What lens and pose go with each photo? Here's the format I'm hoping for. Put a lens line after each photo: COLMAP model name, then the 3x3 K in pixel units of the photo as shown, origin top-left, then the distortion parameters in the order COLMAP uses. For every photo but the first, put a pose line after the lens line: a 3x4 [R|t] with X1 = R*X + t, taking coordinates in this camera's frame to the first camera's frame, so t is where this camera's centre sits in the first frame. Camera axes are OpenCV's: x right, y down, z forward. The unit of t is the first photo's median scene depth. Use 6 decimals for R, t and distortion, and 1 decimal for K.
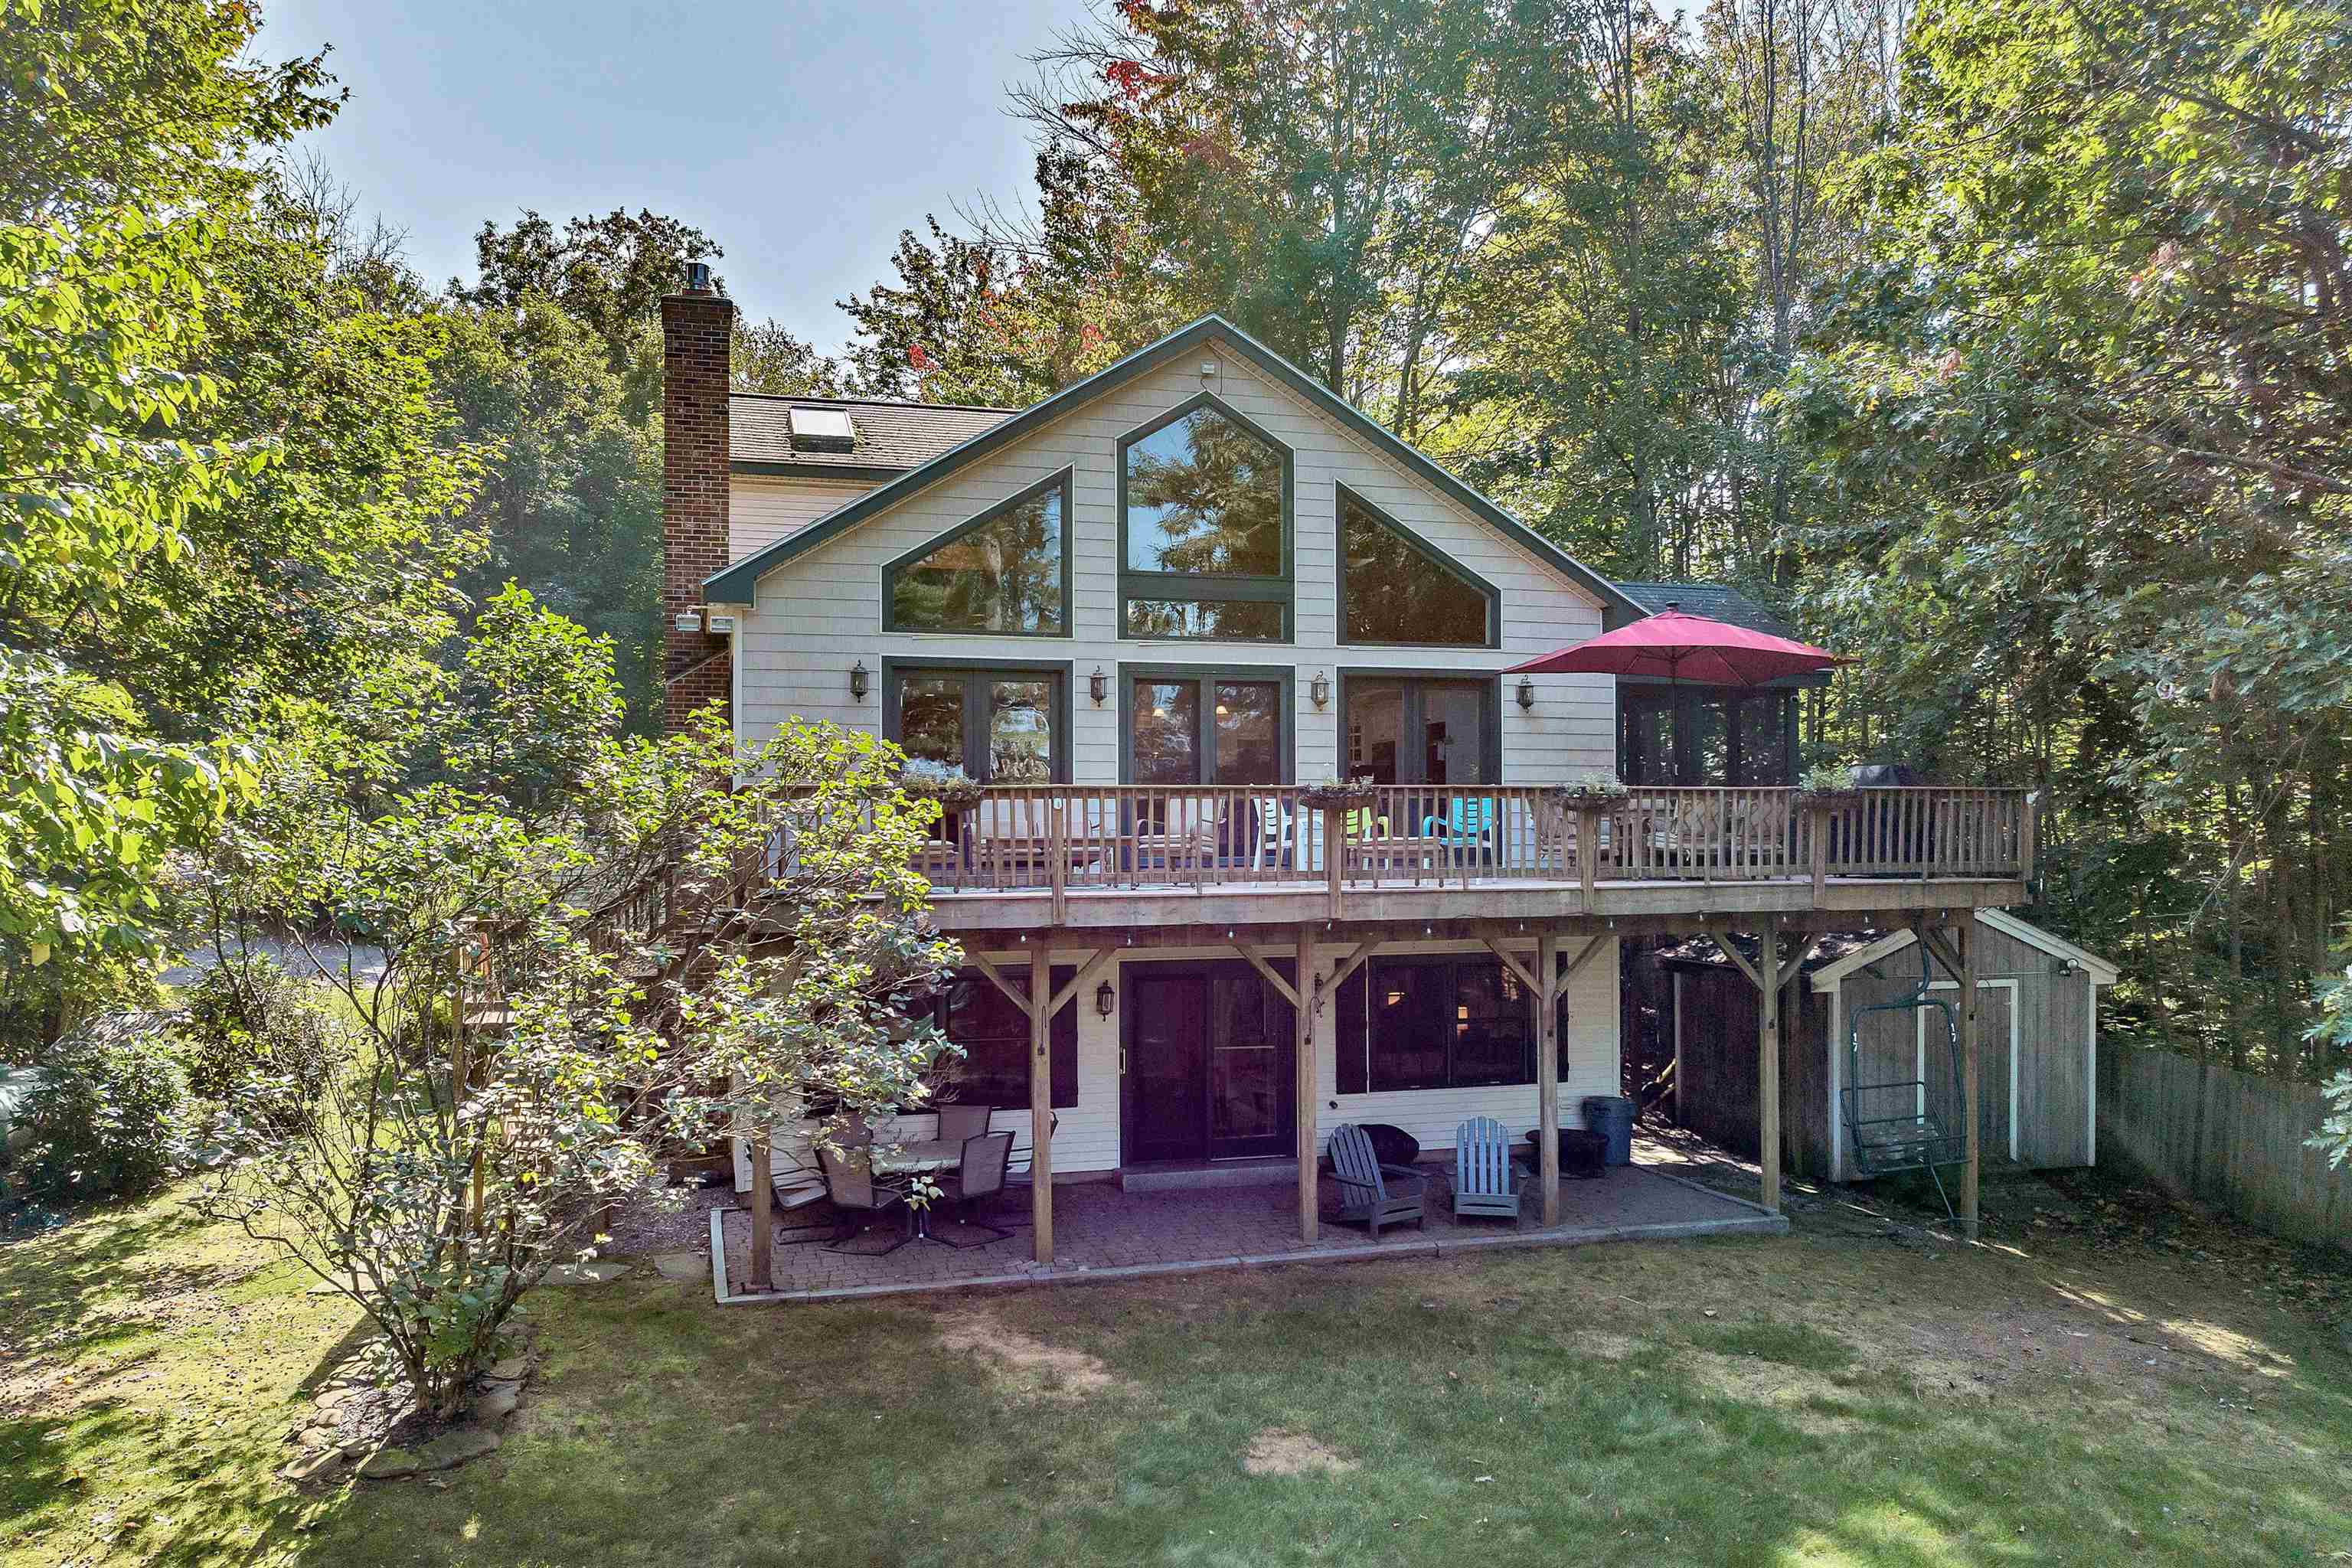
lens RADIAL K [[1737.5, 0, 1176.0], [0, 1737.5, 784.0], [0, 0, 1]] dist [-0.008966, -0.002415]
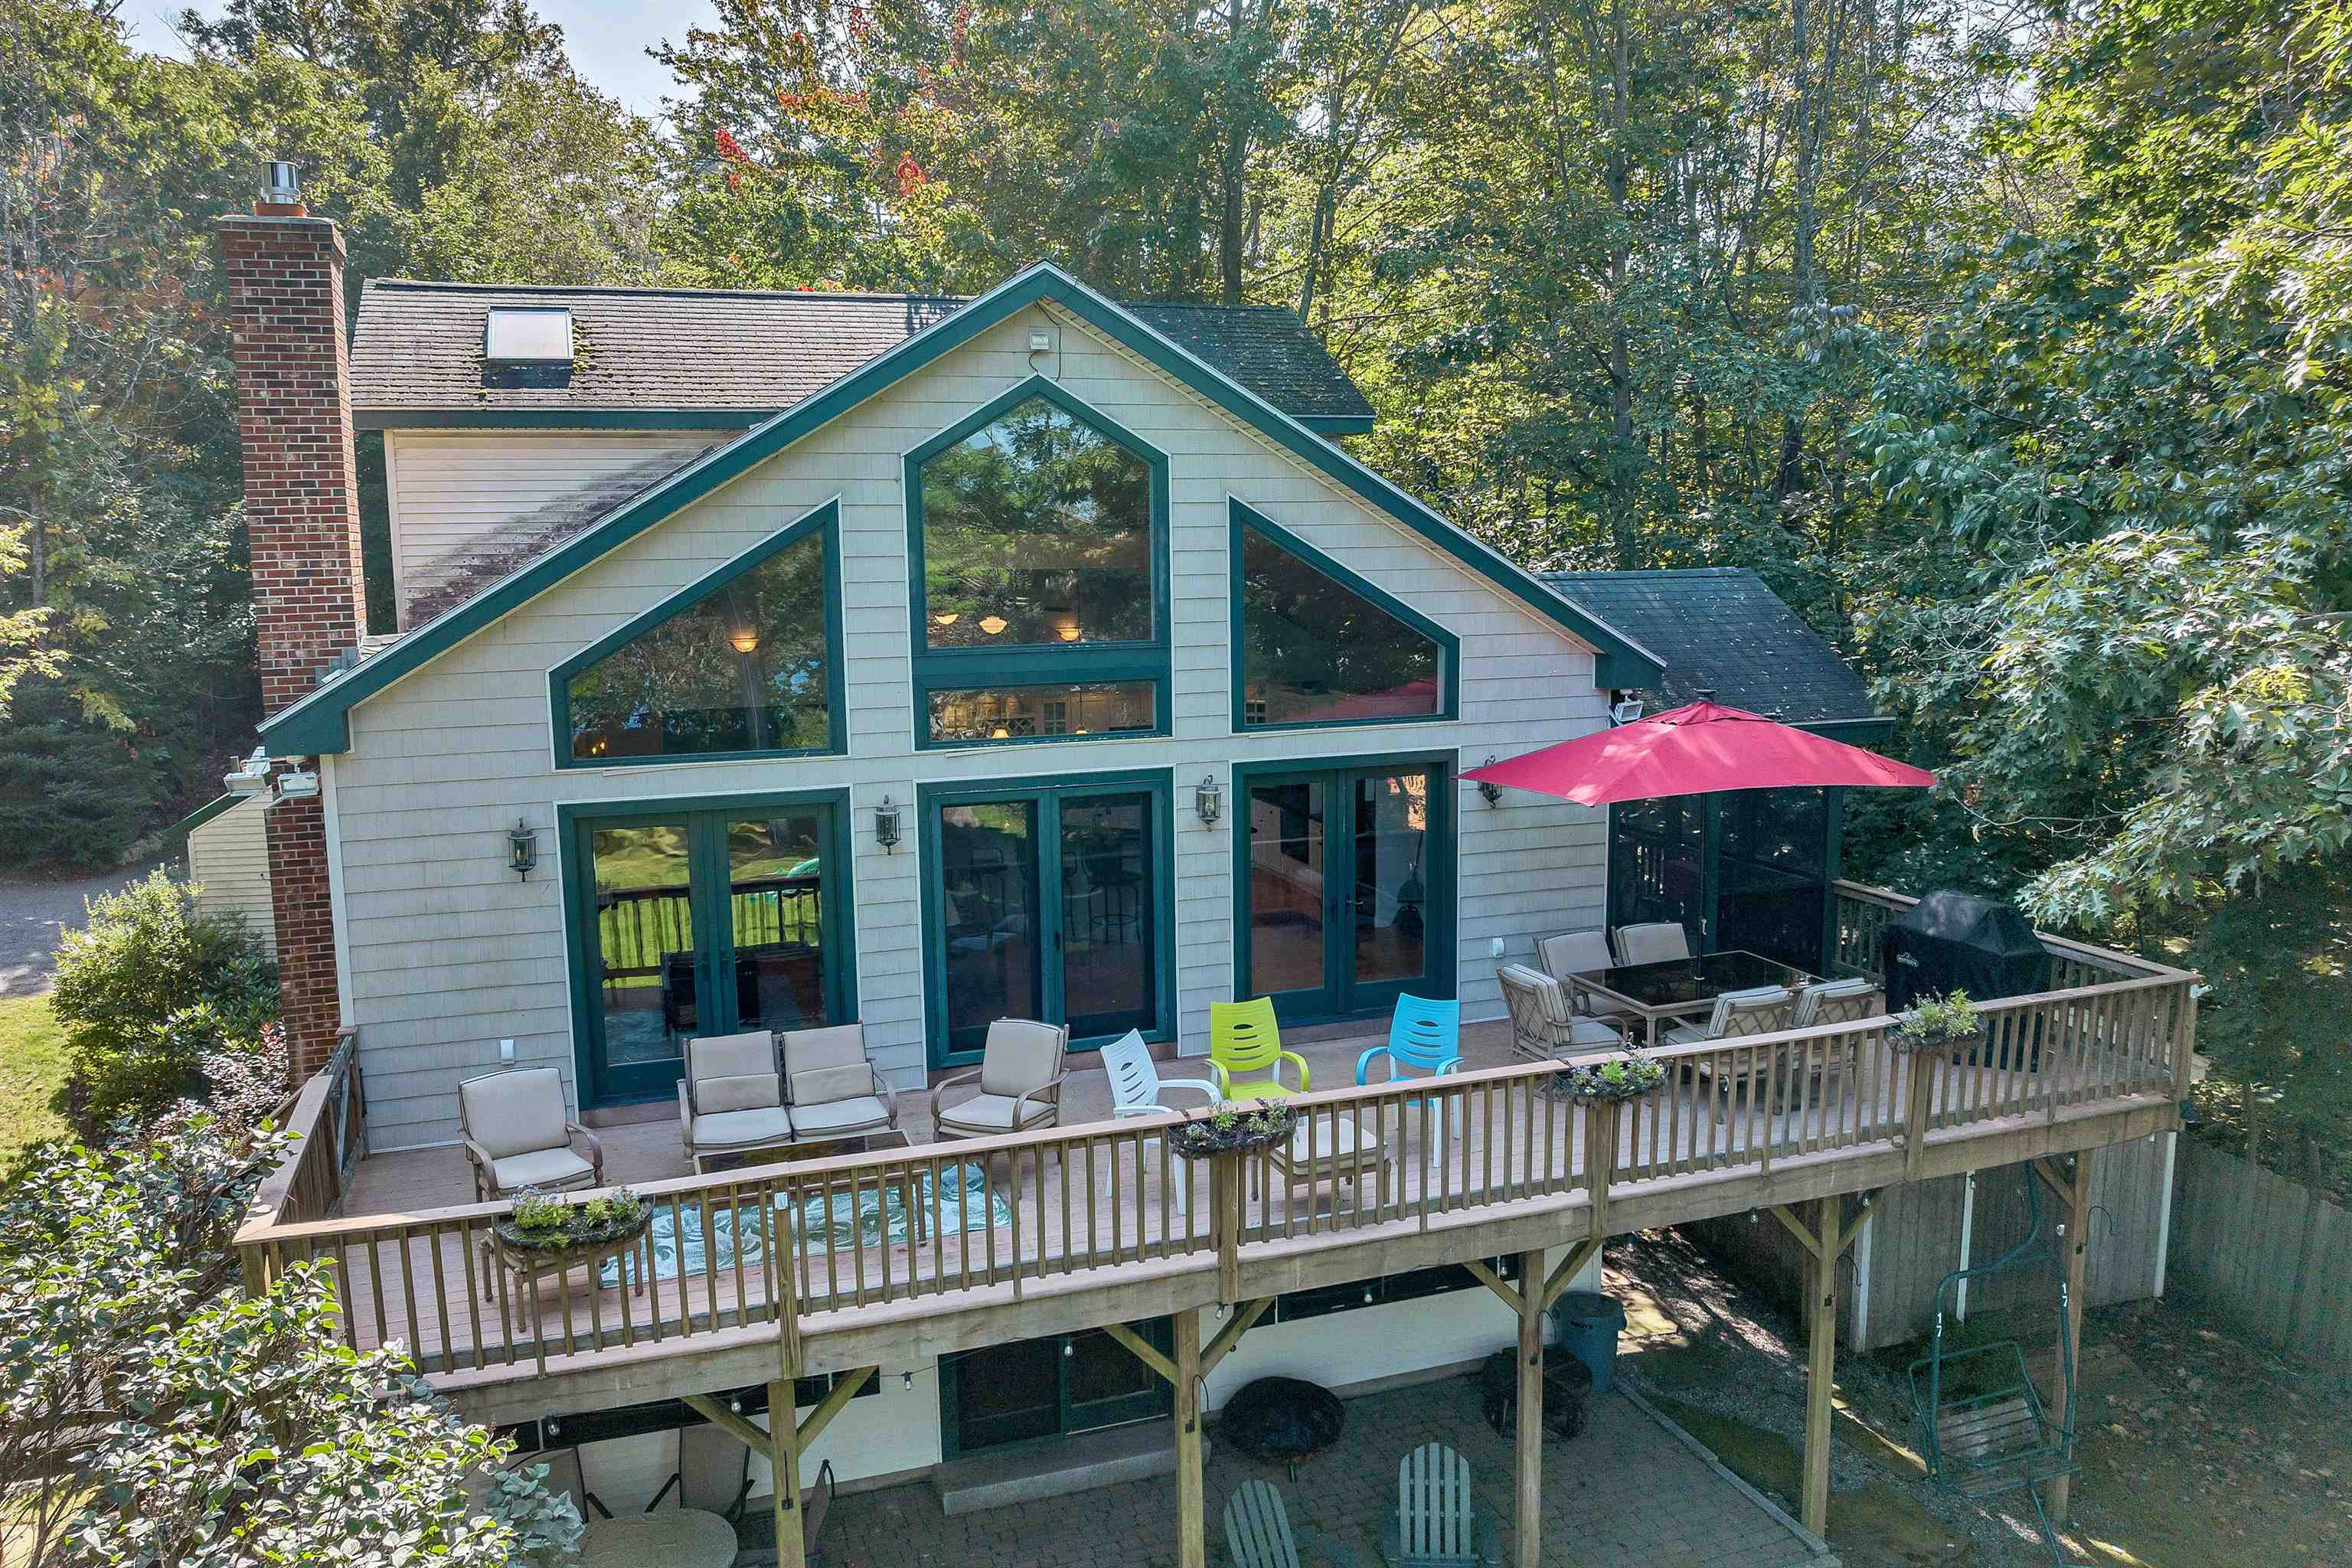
lens RADIAL K [[1737.5, 0, 1176.0], [0, 1737.5, 784.0], [0, 0, 1]] dist [-0.008966, -0.002415]
pose [[0.998338, -0.017677, 0.054851, 0.028677], [0.008790, 0.987365, 0.158216, -0.160772], [-0.056955, -0.157470, 0.985880, 0.281078]]
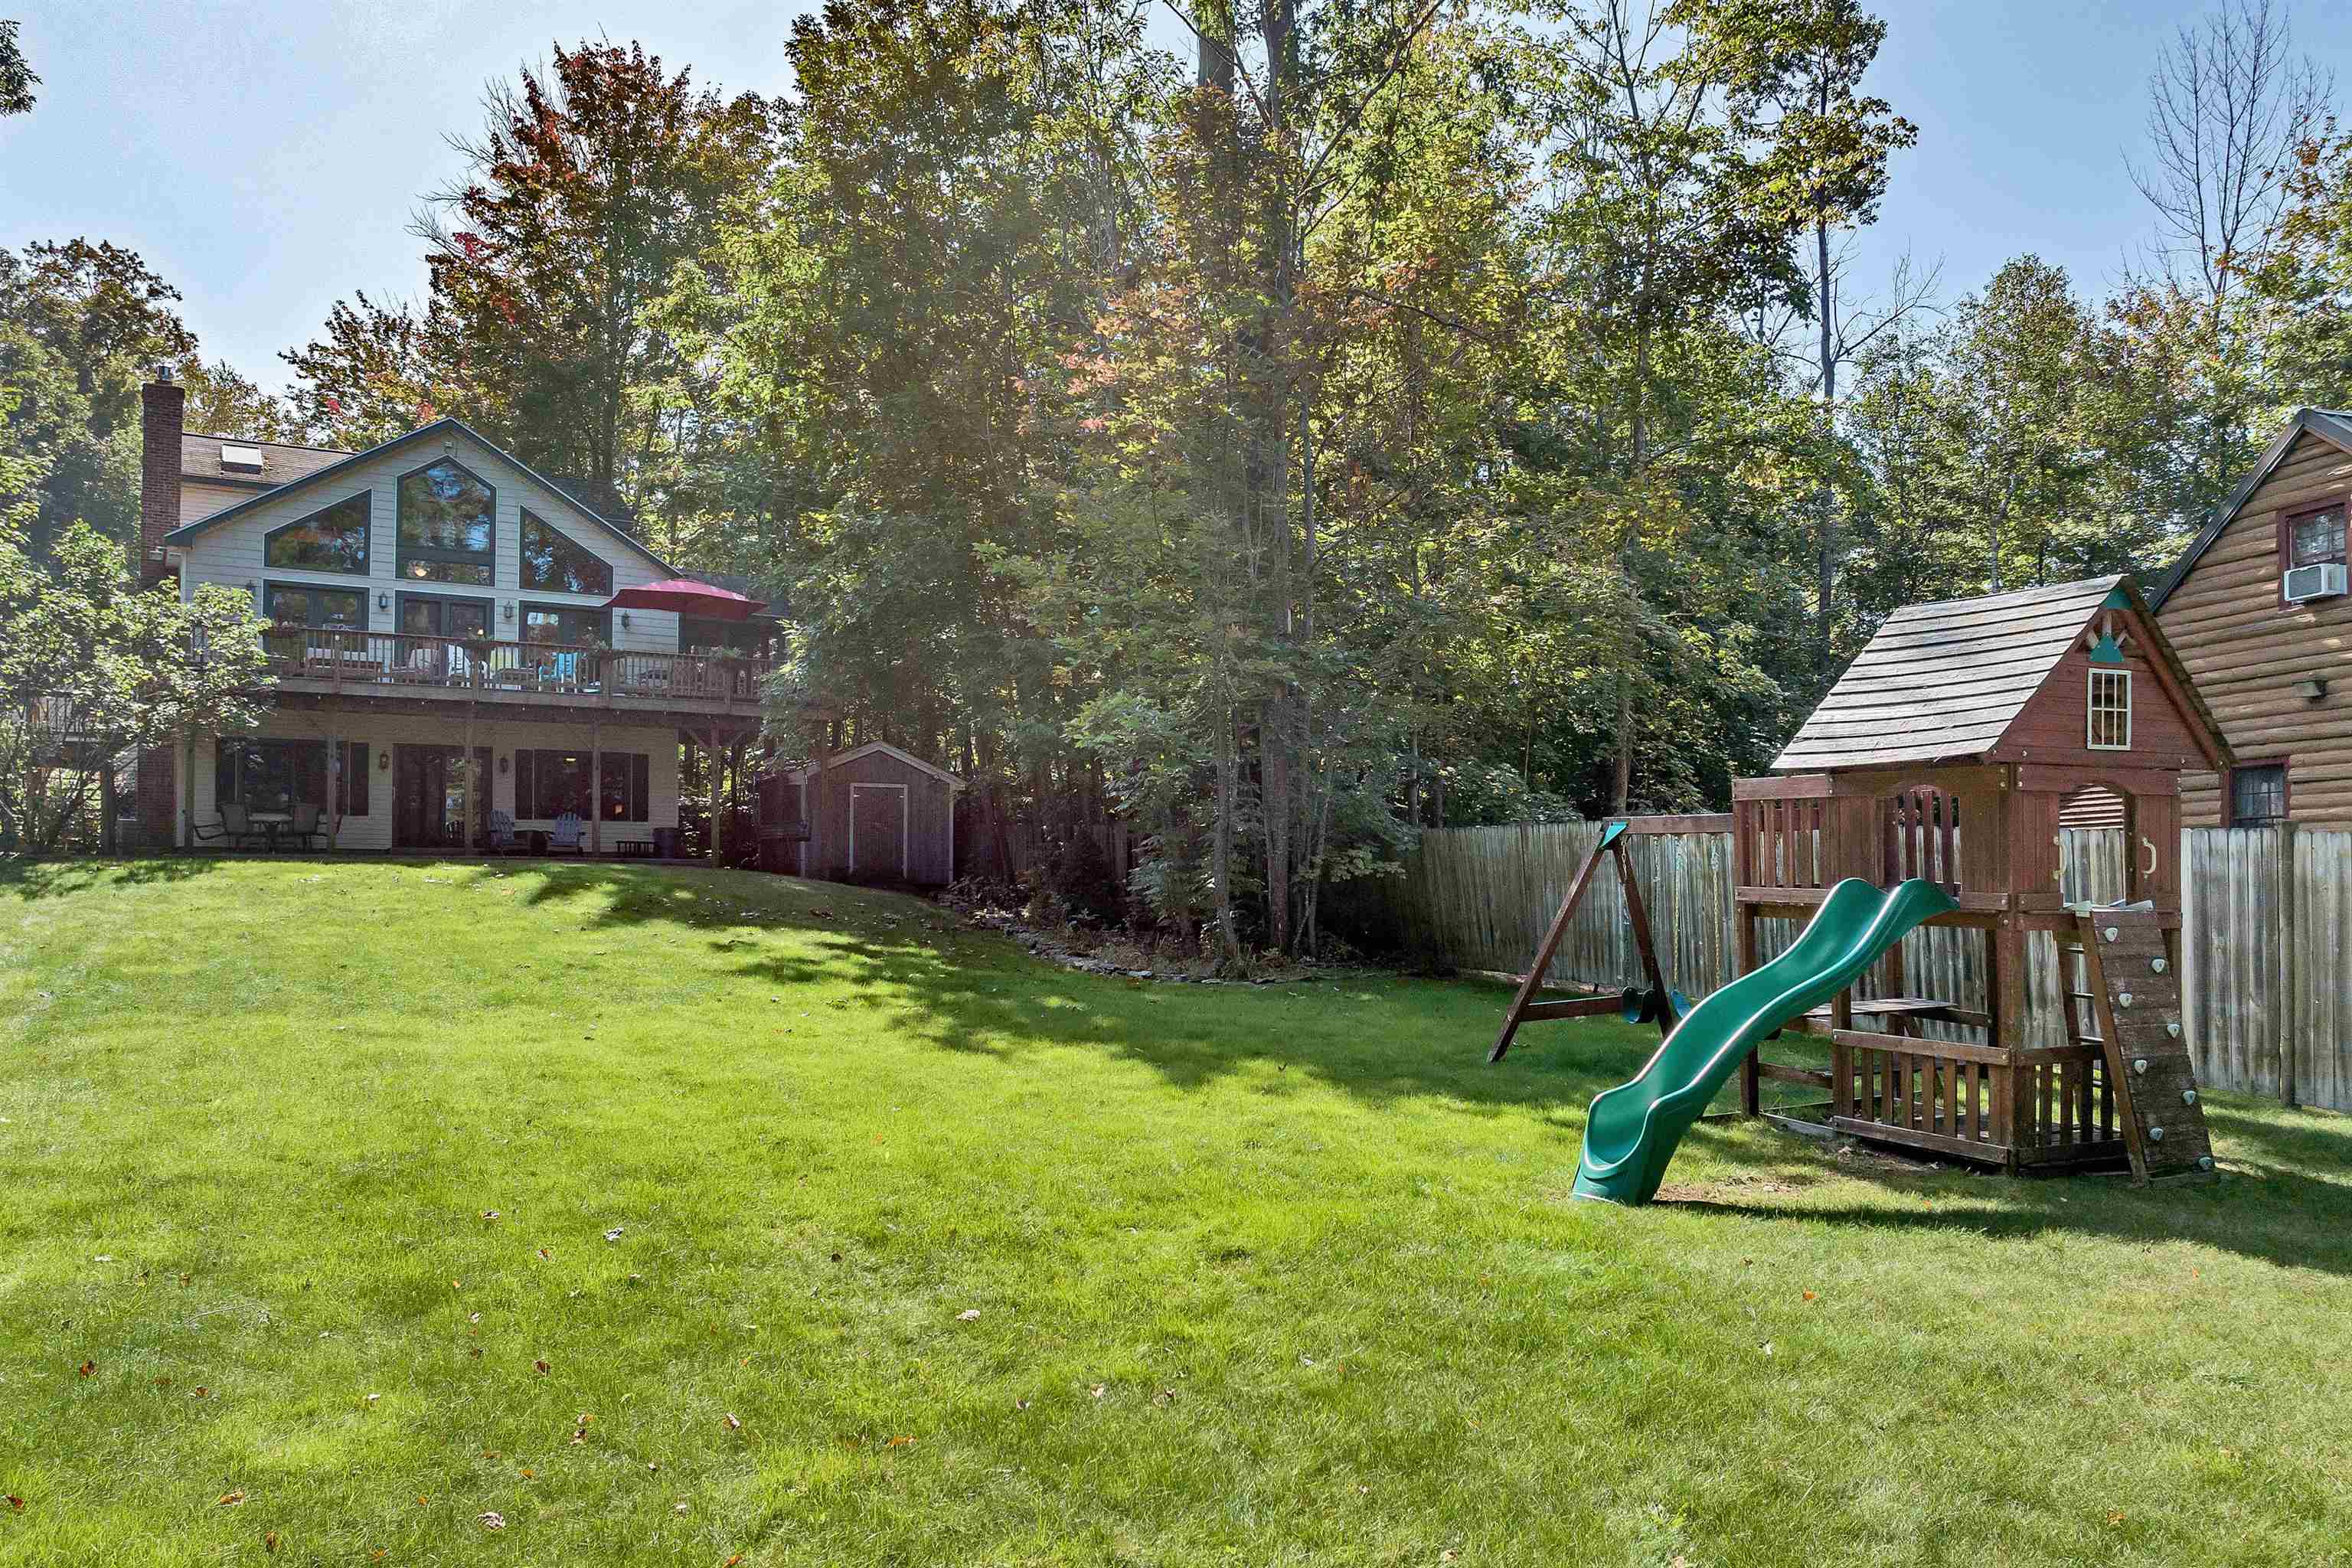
lens RADIAL K [[1638.9, 0, 1066.0], [0, 1638.9, 800.9], [0, 0, 1]] dist [-0.000471, 0.002558]
pose [[0.970079, 0.017799, 0.242135, 0.232972], [-0.015796, 0.999823, -0.010212, 0.158770], [-0.242273, 0.006082, 0.970189, -0.890009]]
